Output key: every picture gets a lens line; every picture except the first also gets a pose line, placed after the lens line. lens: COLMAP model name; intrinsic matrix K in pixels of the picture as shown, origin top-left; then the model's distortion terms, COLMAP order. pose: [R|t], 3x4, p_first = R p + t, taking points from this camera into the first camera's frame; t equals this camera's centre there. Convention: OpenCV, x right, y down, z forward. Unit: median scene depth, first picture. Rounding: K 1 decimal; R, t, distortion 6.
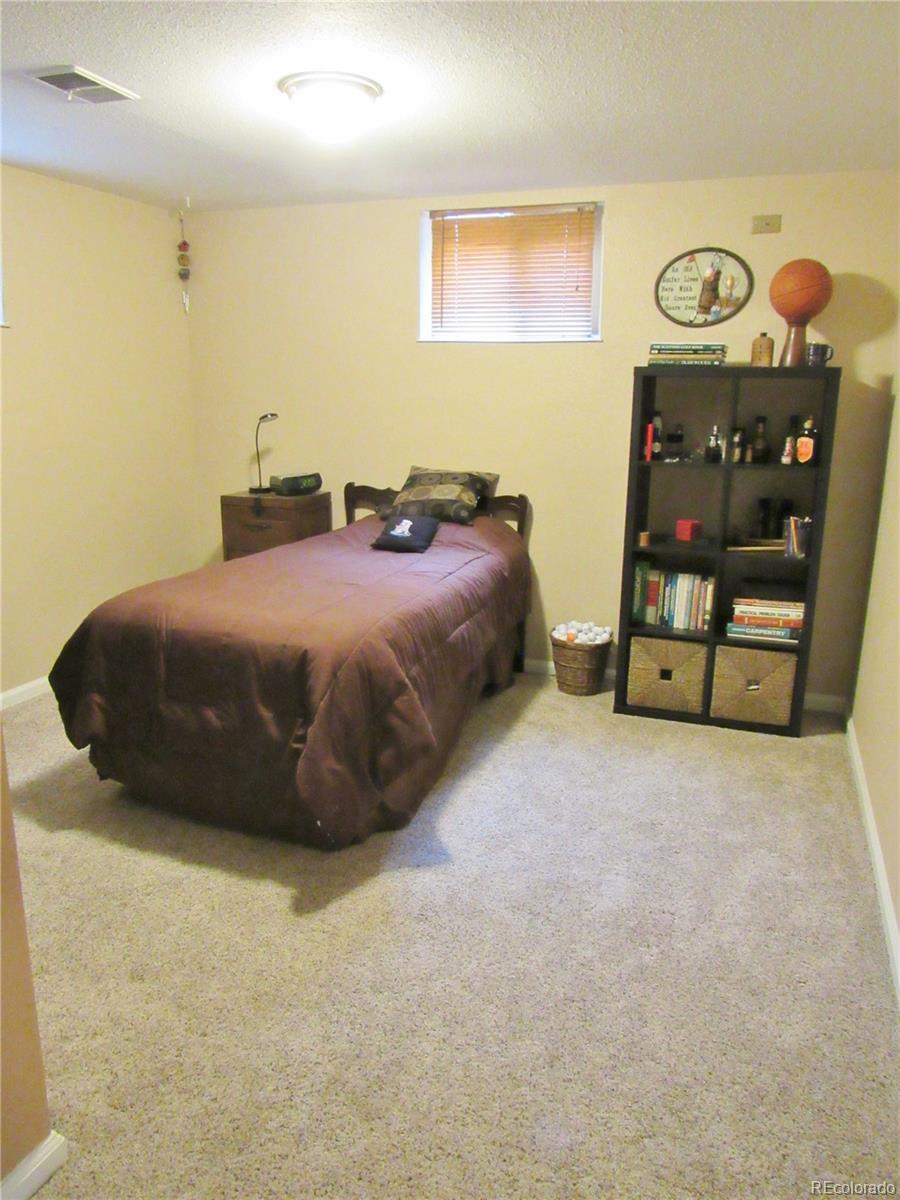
lens RADIAL K [[858.0, 0, 450.0], [0, 858.0, 600.0], [0, 0, 1]] dist [-0.031994, 0.008731]
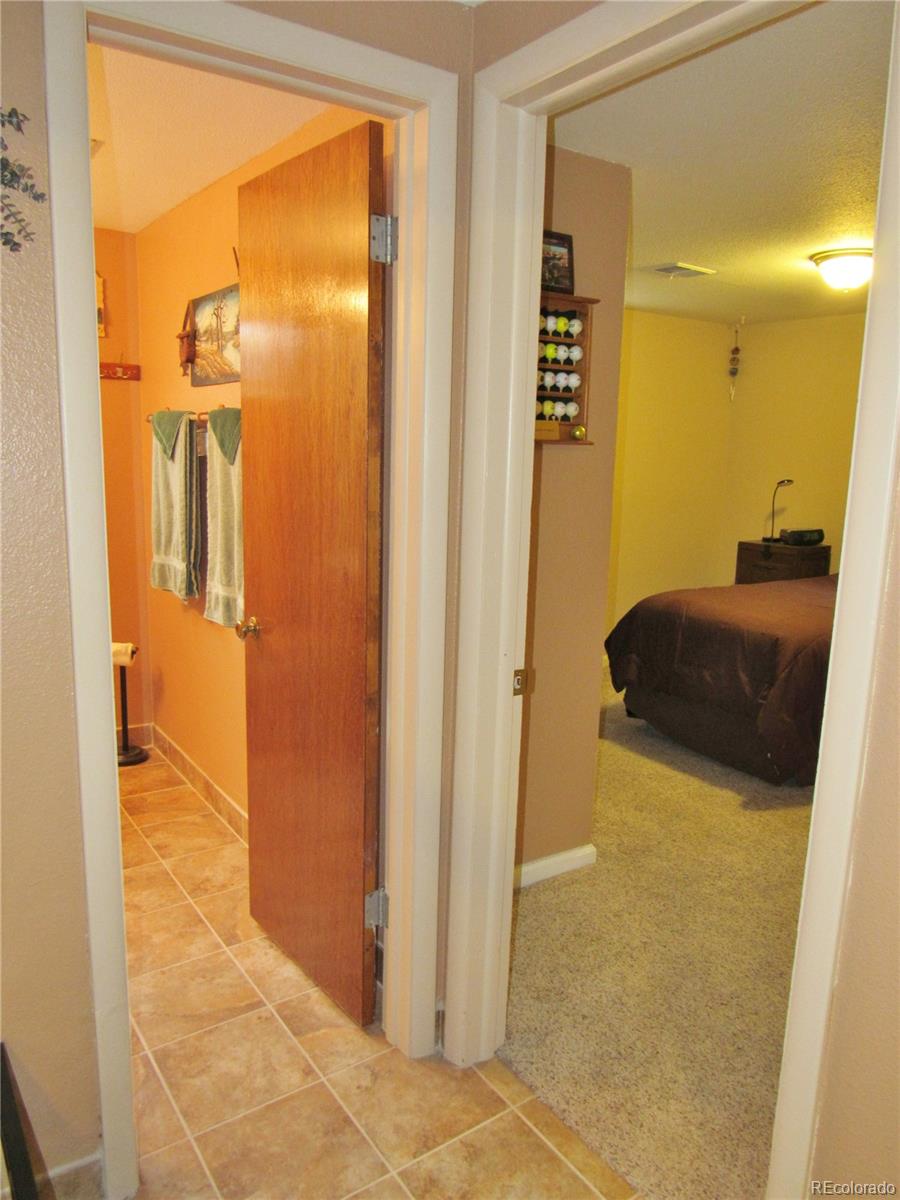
lens RADIAL K [[858.0, 0, 450.0], [0, 858.0, 600.0], [0, 0, 1]] dist [-0.031994, 0.008731]
pose [[0.823584, 0.109061, -0.556611, 0.155644], [-0.150798, 0.988124, -0.029517, 0.107393], [0.546781, 0.108245, 0.830249, -0.462130]]
